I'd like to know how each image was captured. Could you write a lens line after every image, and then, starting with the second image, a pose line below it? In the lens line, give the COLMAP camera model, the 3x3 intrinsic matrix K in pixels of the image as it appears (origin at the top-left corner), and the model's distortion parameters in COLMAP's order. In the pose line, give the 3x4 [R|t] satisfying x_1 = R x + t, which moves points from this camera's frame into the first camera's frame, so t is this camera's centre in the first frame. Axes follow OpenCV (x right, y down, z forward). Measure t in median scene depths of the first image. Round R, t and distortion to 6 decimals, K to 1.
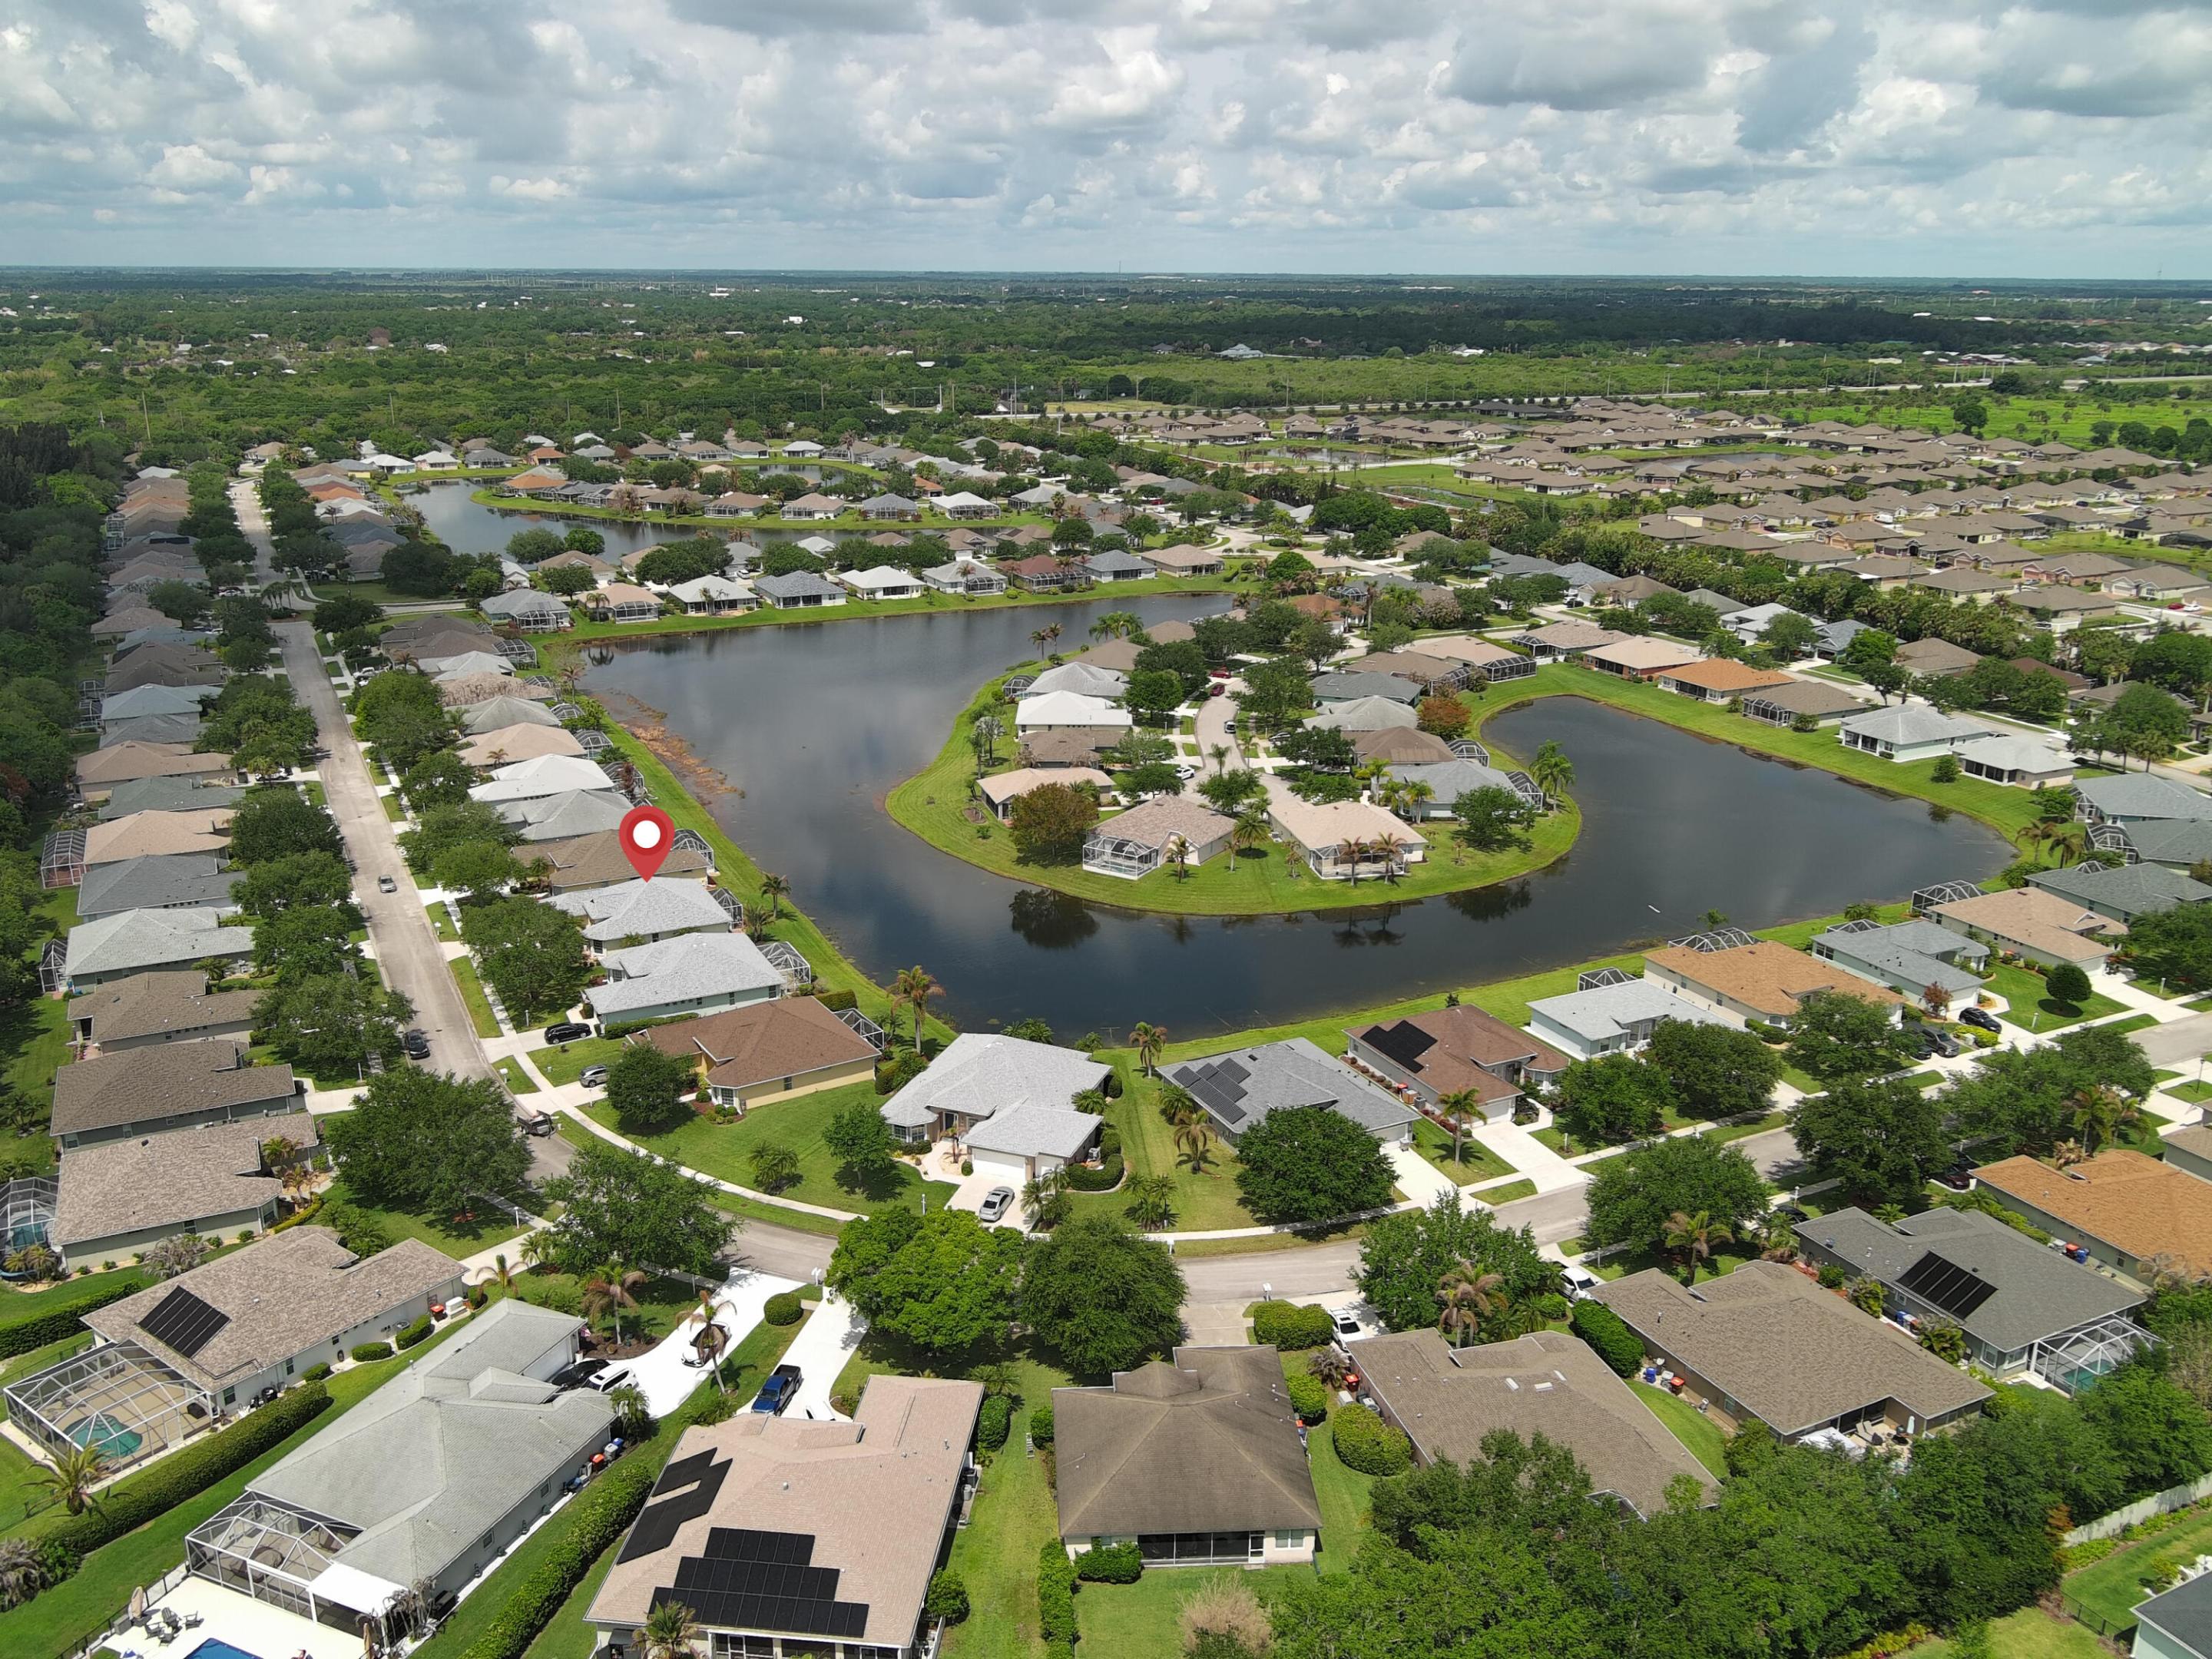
lens RADIAL K [[1810.7, 0, 1103.4], [0, 1810.7, 823.6], [0, 0, 1]] dist [0.007558, -0.021410]
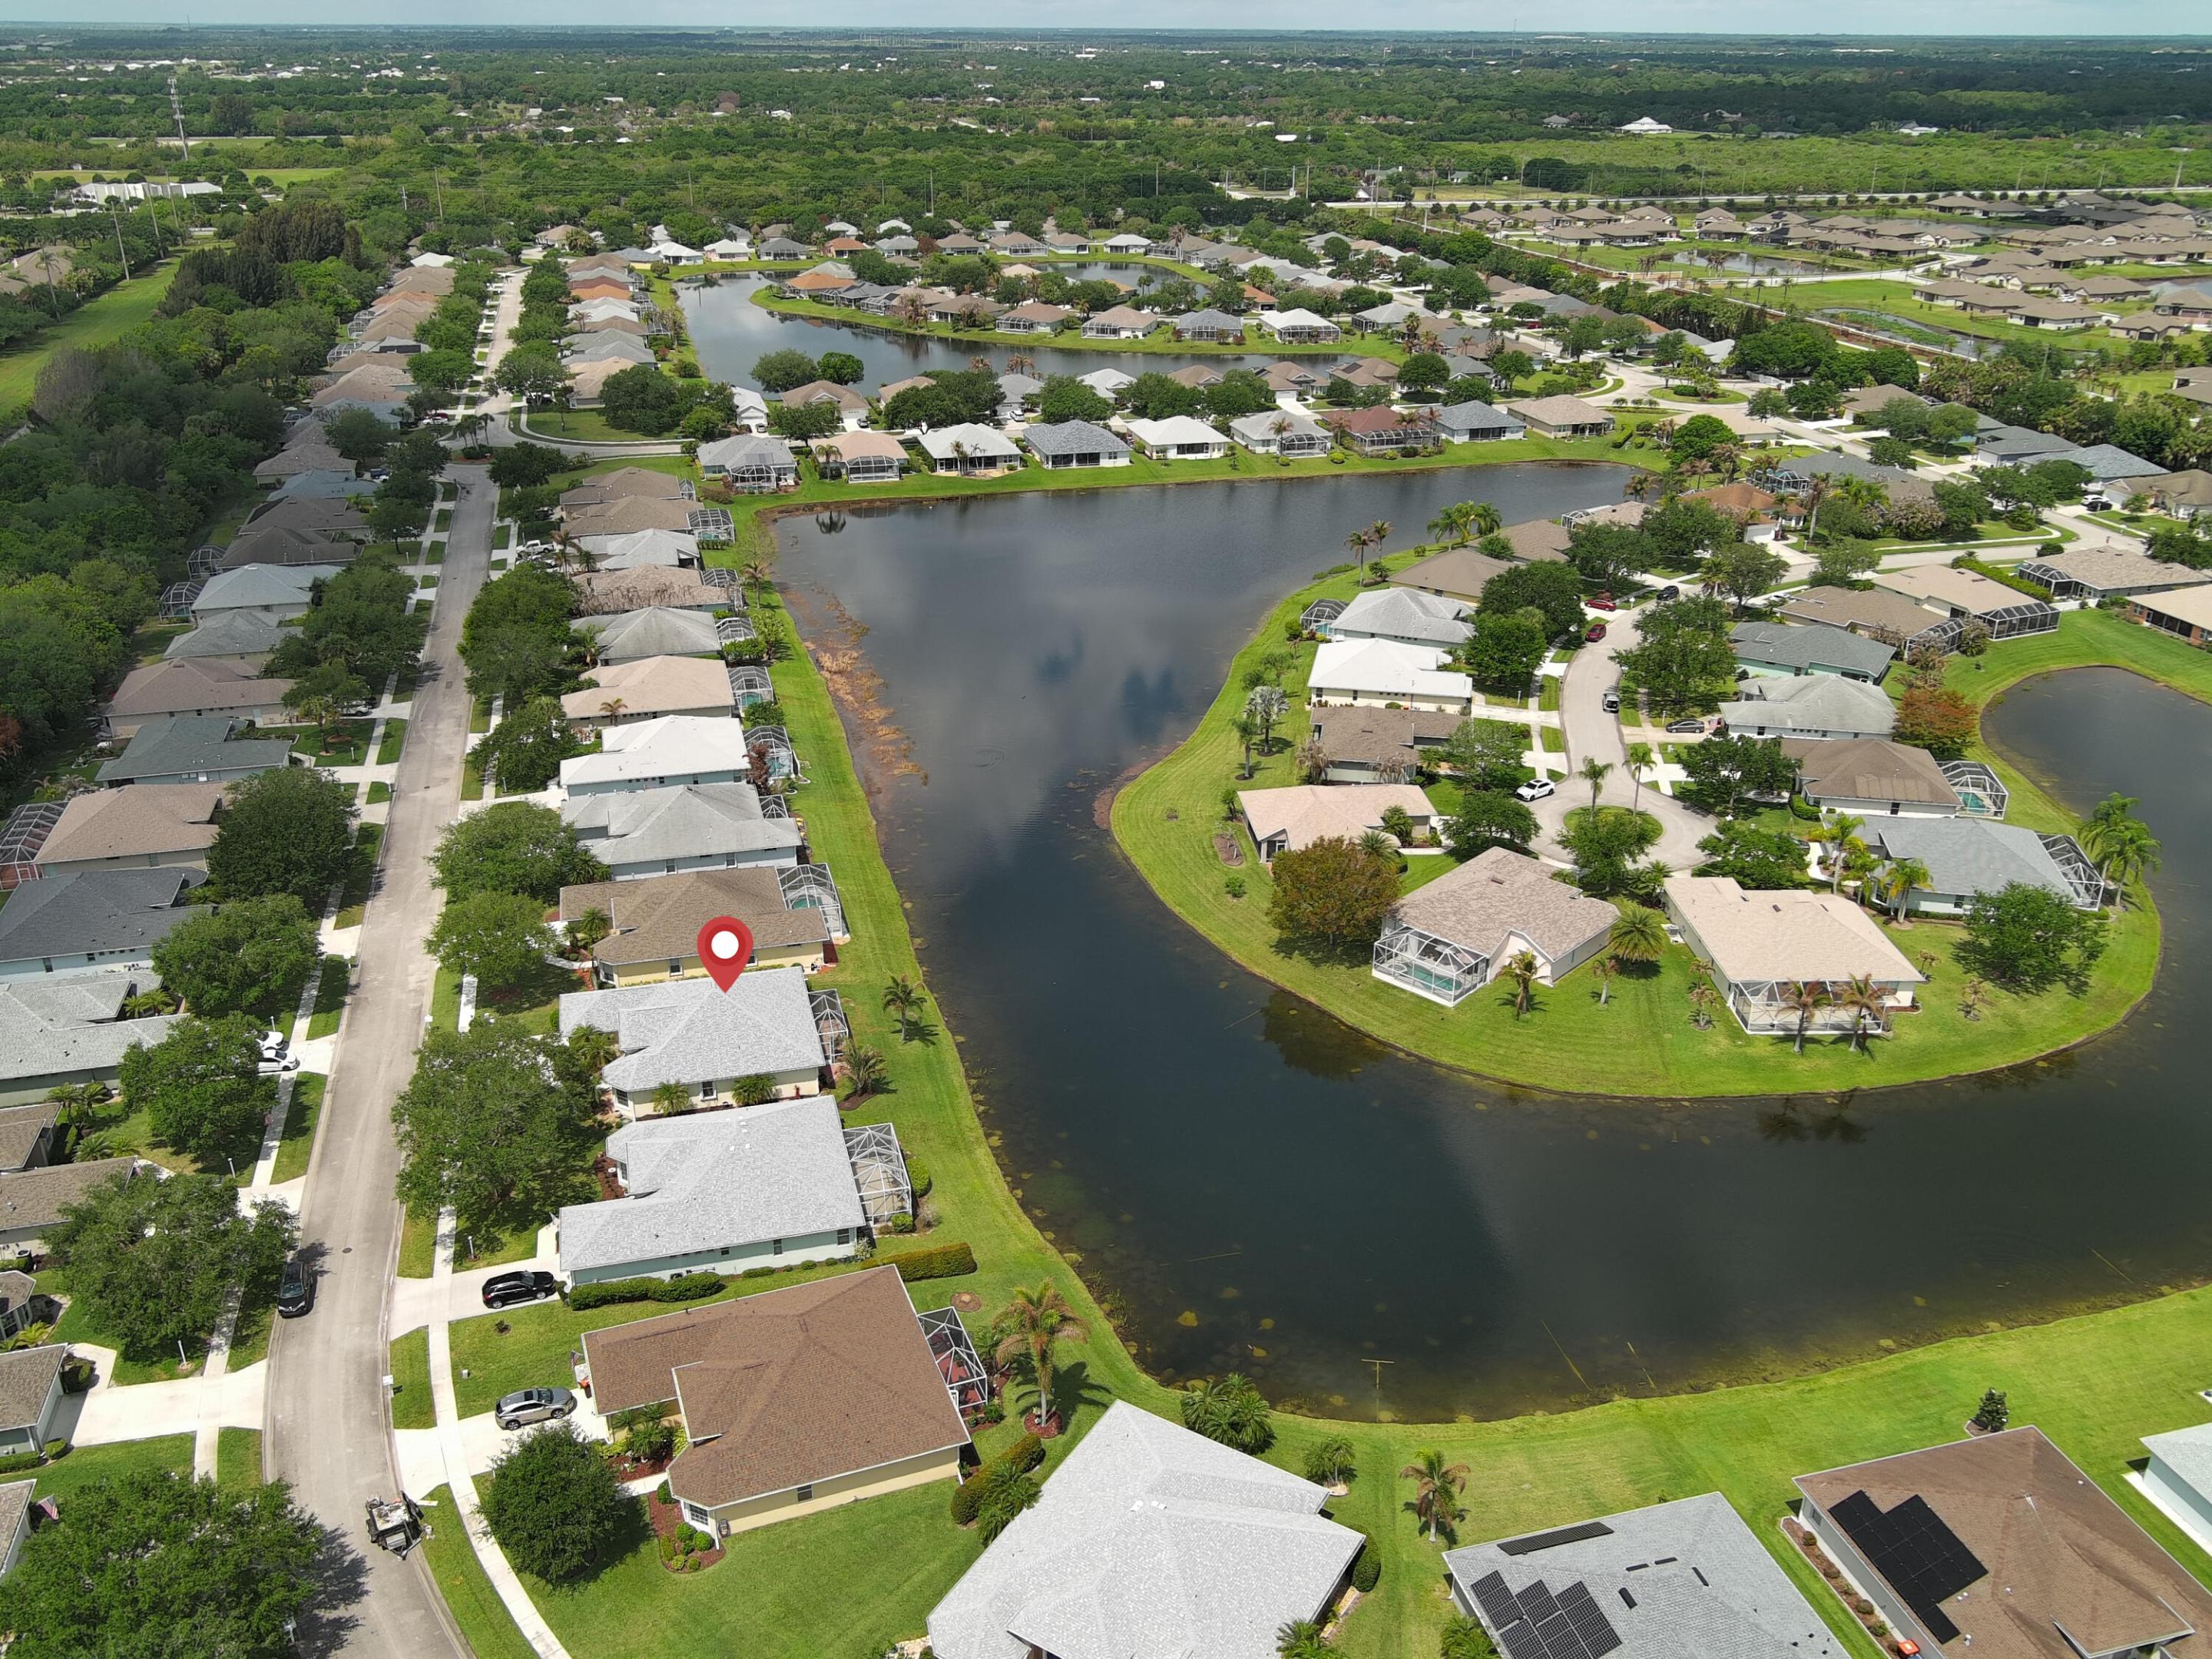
lens RADIAL K [[1810.7, 0, 1098.9], [0, 1810.7, 836.1], [0, 0, 1]] dist [0.007558, -0.021410]
pose [[0.980457, 0.080074, -0.179702, 0.003158], [-0.057491, 0.990166, 0.127537, -0.058866], [0.188147, -0.114713, 0.975419, 0.186794]]
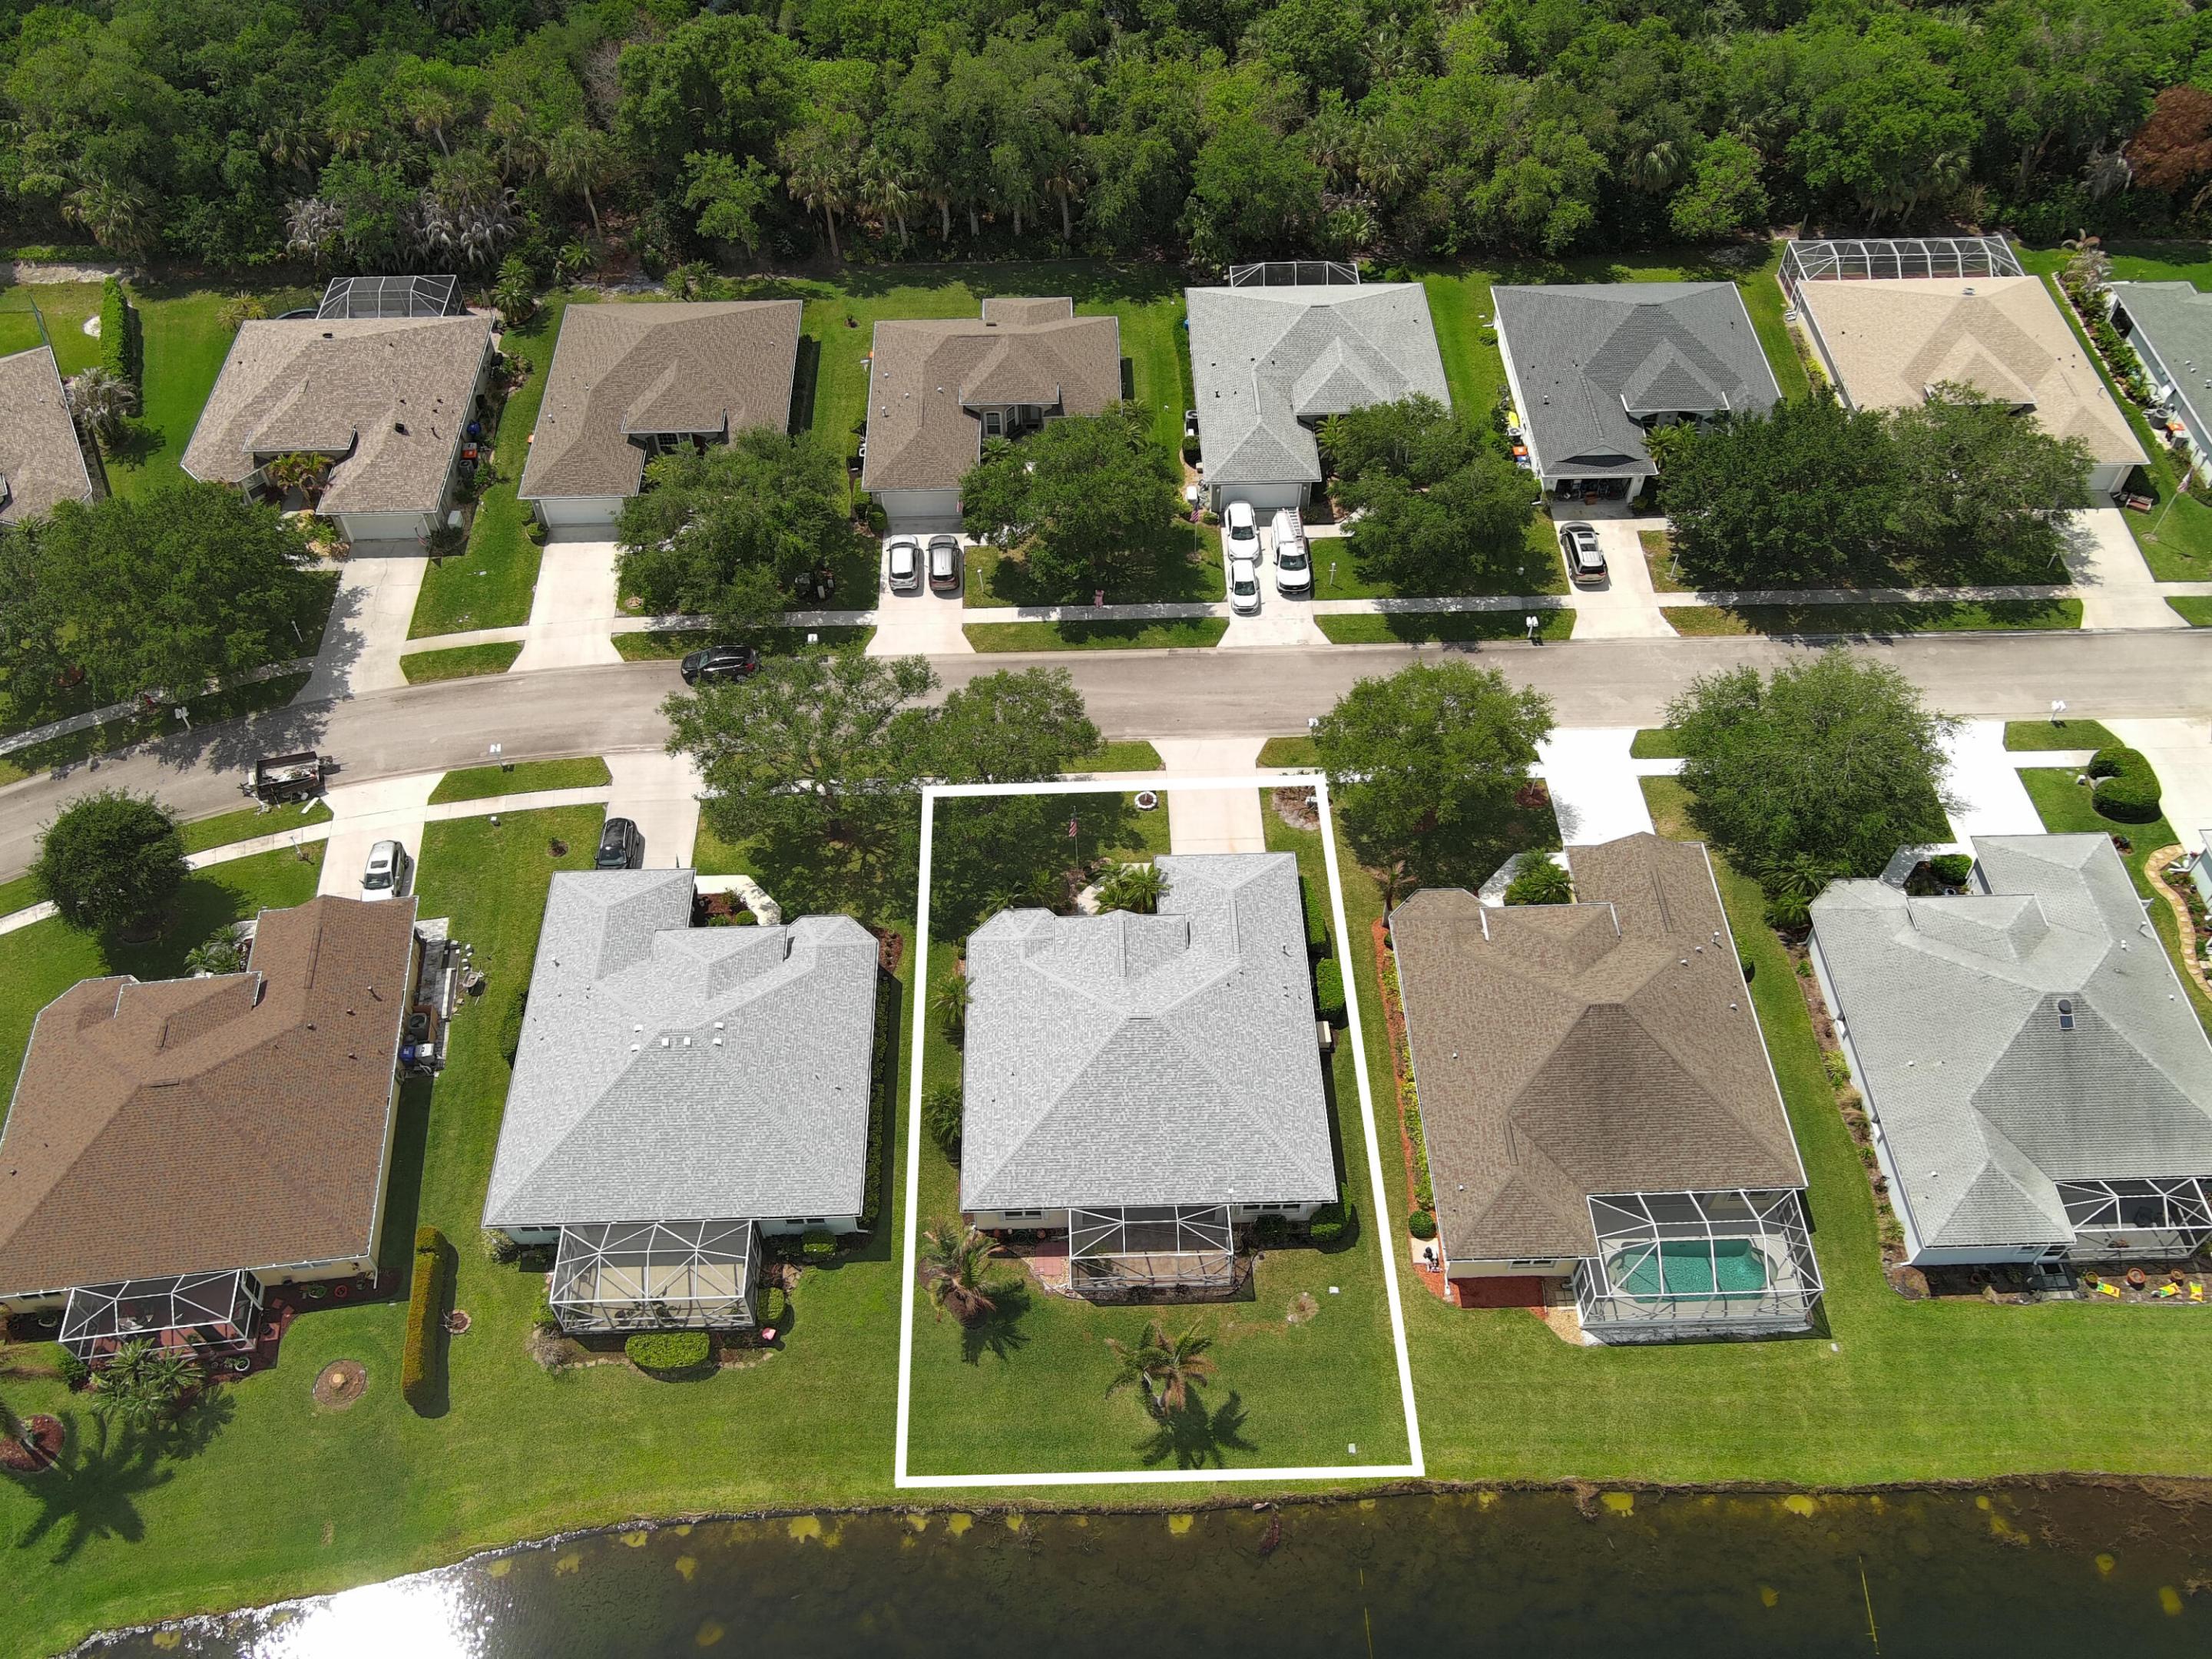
lens RADIAL K [[1810.7, 0, 1103.6], [0, 1810.7, 824.4], [0, 0, 1]] dist [0.007558, -0.021410]
pose [[-0.424186, 0.701703, -0.572433, -0.027970], [-0.258436, 0.512031, 0.819168, -0.150933], [0.867915, 0.495417, -0.035851, 0.490112]]
